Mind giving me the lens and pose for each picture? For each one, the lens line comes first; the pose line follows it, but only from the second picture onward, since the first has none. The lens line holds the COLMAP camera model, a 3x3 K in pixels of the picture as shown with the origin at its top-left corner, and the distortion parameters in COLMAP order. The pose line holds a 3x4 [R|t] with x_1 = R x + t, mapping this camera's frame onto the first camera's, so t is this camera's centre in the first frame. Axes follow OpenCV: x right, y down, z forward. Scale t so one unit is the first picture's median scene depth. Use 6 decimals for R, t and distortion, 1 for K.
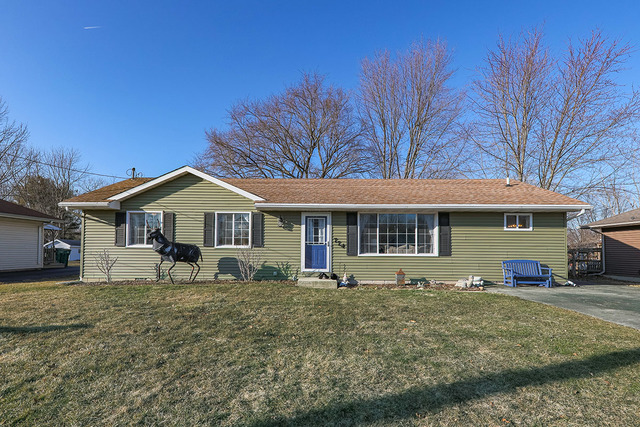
lens RADIAL K [[306.4, 0, 319.8], [0, 306.4, 240.7], [0, 0, 1]] dist [0.000111, 0.000009]
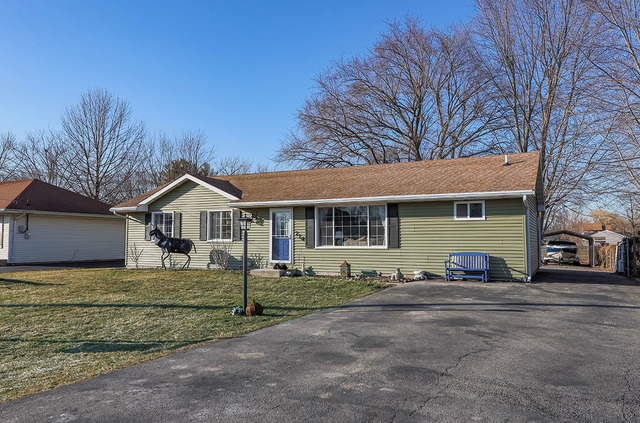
lens RADIAL K [[438.7, 0, 320.0], [0, 438.7, 211.5], [0, 0, 1]] dist [-0.036480, -0.000057]
pose [[0.913603, -0.034864, -0.405109, 0.747056], [0.019768, 0.998948, -0.041390, -0.013333], [0.406126, 0.029806, 0.913331, -0.359910]]
